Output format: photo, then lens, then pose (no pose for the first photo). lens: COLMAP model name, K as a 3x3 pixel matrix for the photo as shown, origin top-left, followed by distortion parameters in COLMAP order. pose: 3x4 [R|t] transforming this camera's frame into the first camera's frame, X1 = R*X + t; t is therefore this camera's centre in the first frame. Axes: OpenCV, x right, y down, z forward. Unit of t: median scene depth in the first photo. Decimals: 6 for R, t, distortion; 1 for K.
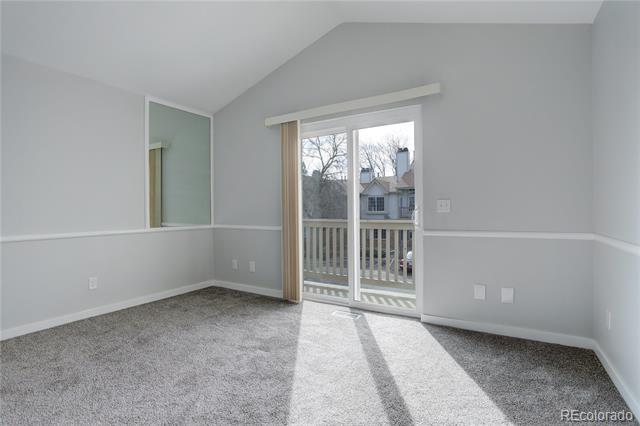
lens RADIAL K [[313.5, 0, 318.1], [0, 313.5, 210.5], [0, 0, 1]] dist [-0.033922, 0.007077]
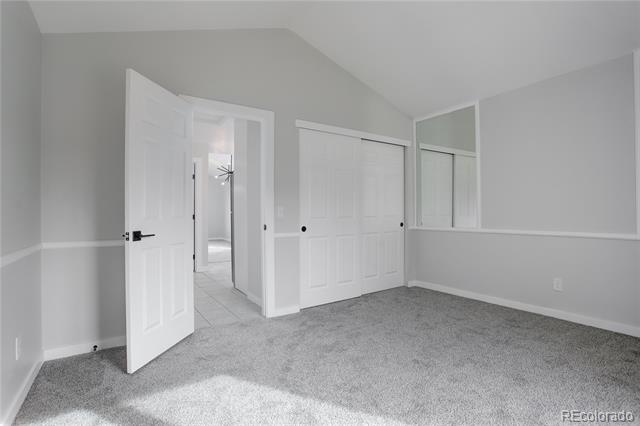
lens RADIAL K [[313.5, 0, 318.6], [0, 313.5, 213.0], [0, 0, 1]] dist [-0.033922, 0.007077]
pose [[-0.433801, 0.012314, -0.900925, 0.429631], [0.011124, 0.999904, 0.008311, -0.007296], [0.900940, -0.006417, -0.433896, 0.664952]]
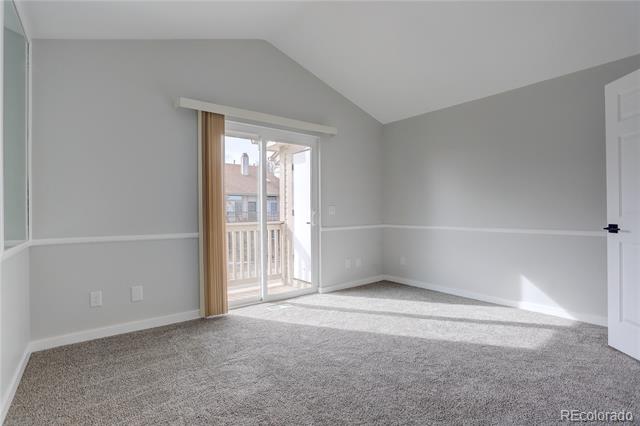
lens RADIAL K [[313.5, 0, 317.7], [0, 313.5, 213.2], [0, 0, 1]] dist [-0.033922, 0.007077]
pose [[0.362526, 0.000695, 0.931973, -0.853051], [0.006413, 0.999974, -0.003240, 0.003457], [-0.931952, 0.007152, 0.362512, 0.438110]]
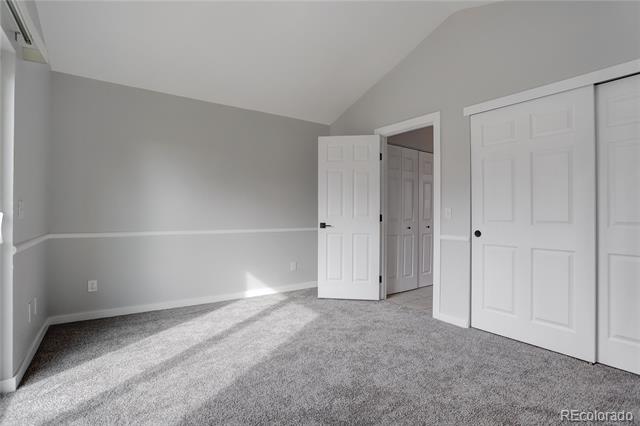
lens RADIAL K [[313.5, 0, 318.1], [0, 313.5, 212.9], [0, 0, 1]] dist [-0.033922, 0.007077]
pose [[-0.911956, 0.004108, 0.410267, -0.430713], [0.001710, 0.999979, -0.006211, 0.000851], [-0.410284, -0.004963, -0.911944, 1.134847]]
